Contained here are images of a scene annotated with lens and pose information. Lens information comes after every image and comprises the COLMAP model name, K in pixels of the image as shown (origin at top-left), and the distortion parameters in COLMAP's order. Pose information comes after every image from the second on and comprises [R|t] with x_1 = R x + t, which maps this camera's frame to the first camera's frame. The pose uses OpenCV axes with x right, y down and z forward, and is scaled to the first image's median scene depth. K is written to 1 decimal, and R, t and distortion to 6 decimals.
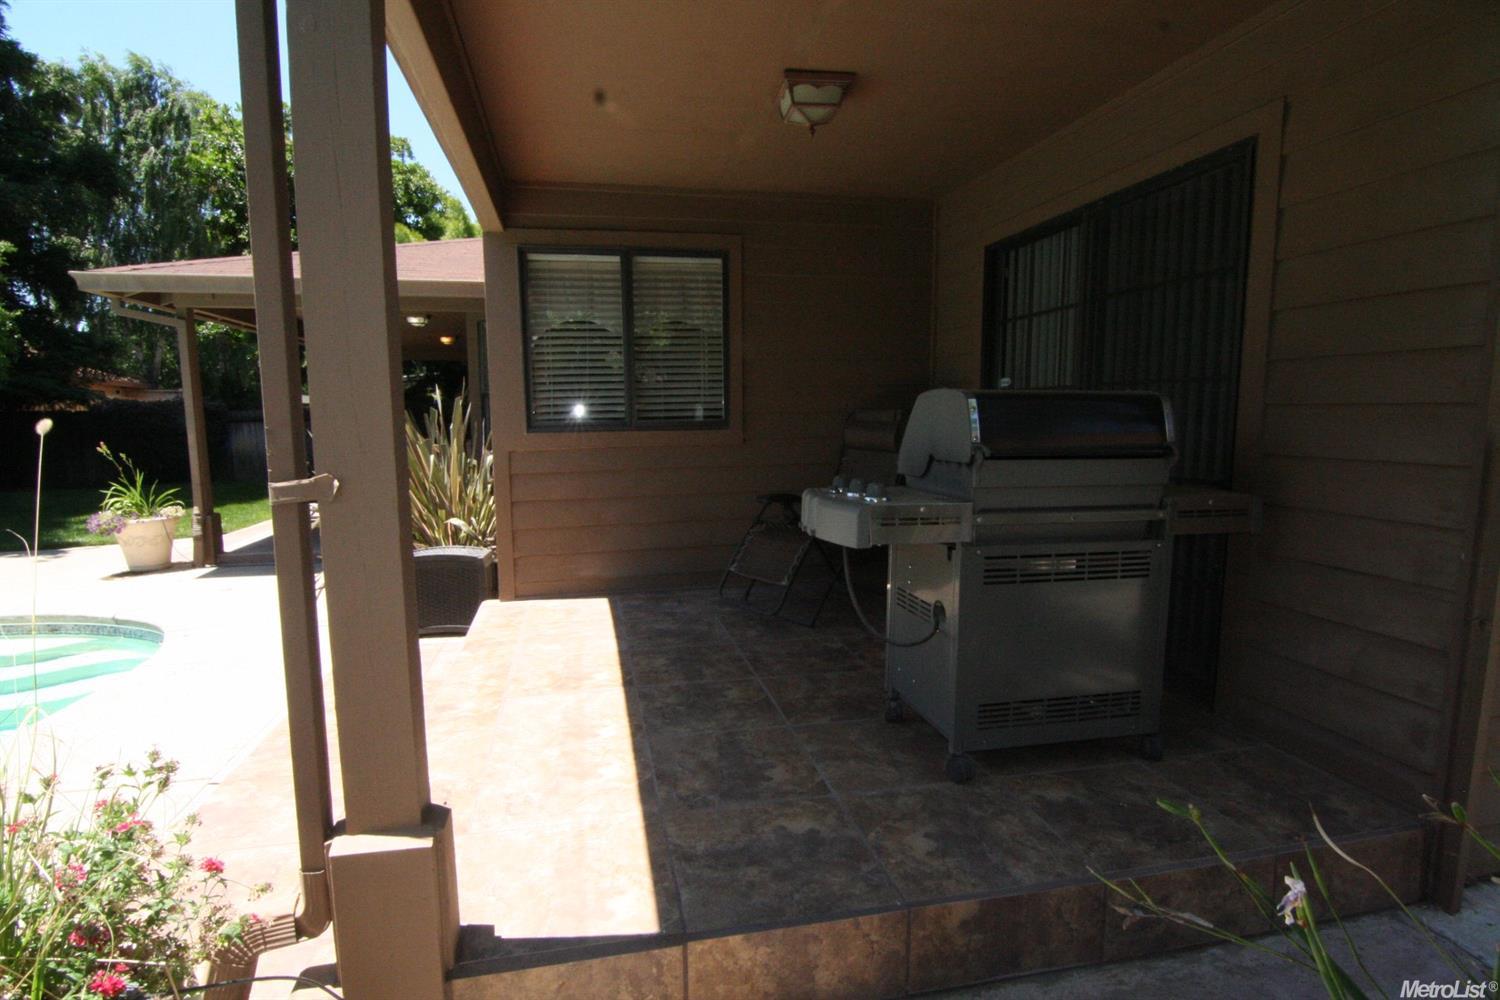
lens RADIAL K [[765.4, 0, 751.4], [0, 765.4, 508.0], [0, 0, 1]] dist [0.001407, -0.017461]
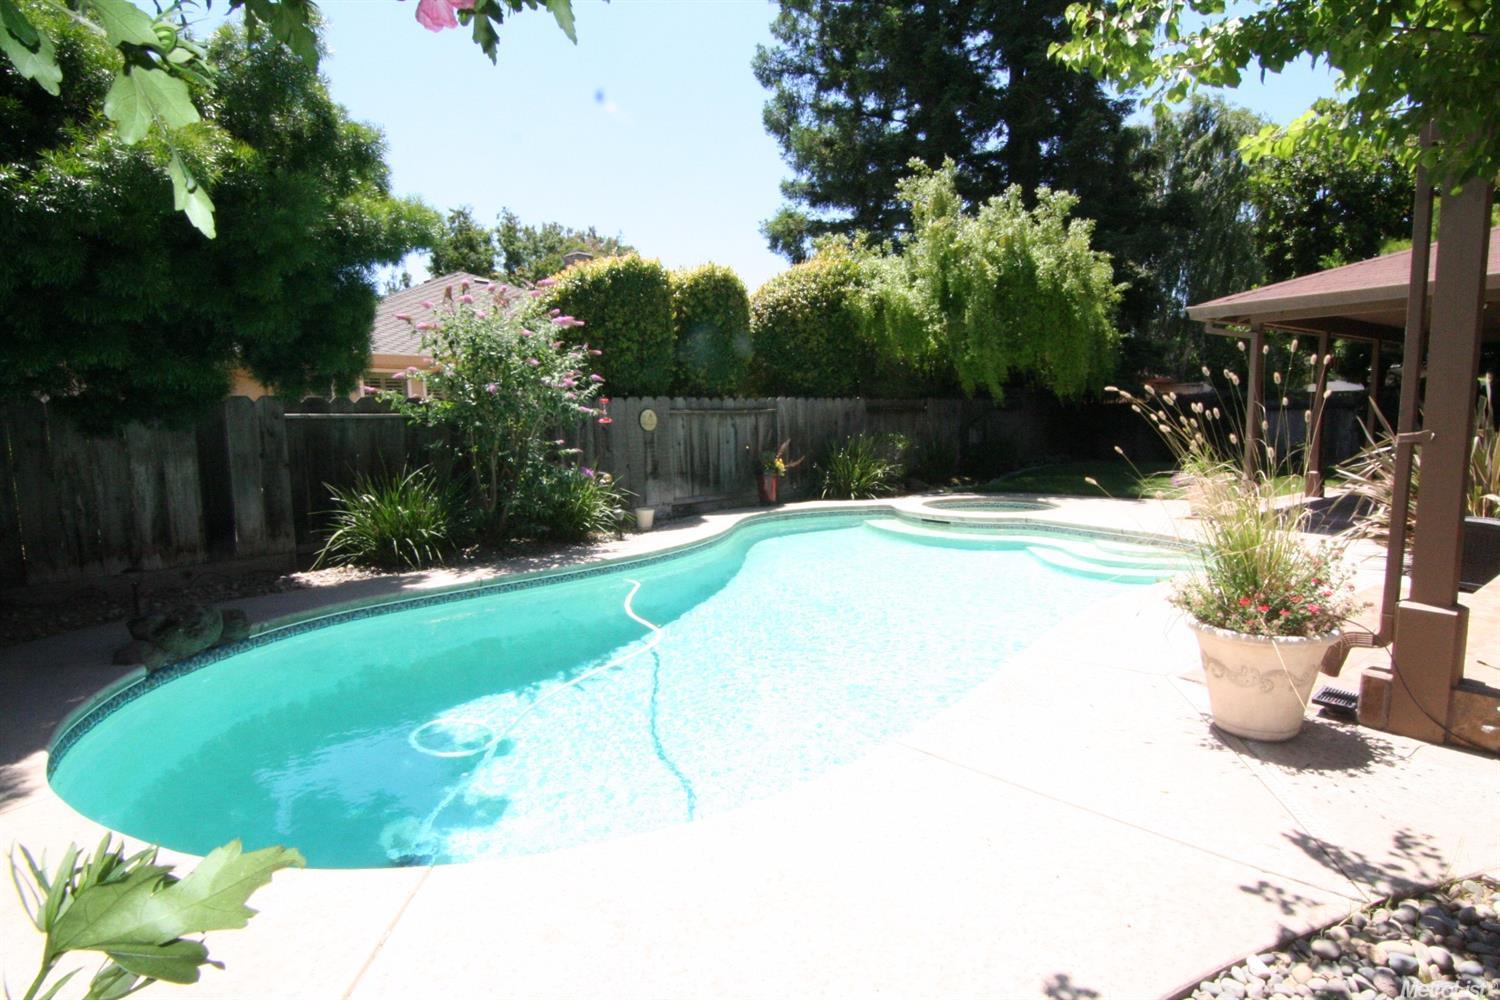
lens RADIAL K [[765.4, 0, 751.4], [0, 765.4, 508.0], [0, 0, 1]] dist [0.001407, -0.017461]
pose [[0.408668, 0.106936, -0.906397, 0.191918], [-0.096891, 0.992583, 0.073419, 0.062697], [0.907526, 0.057818, 0.415998, -0.491591]]
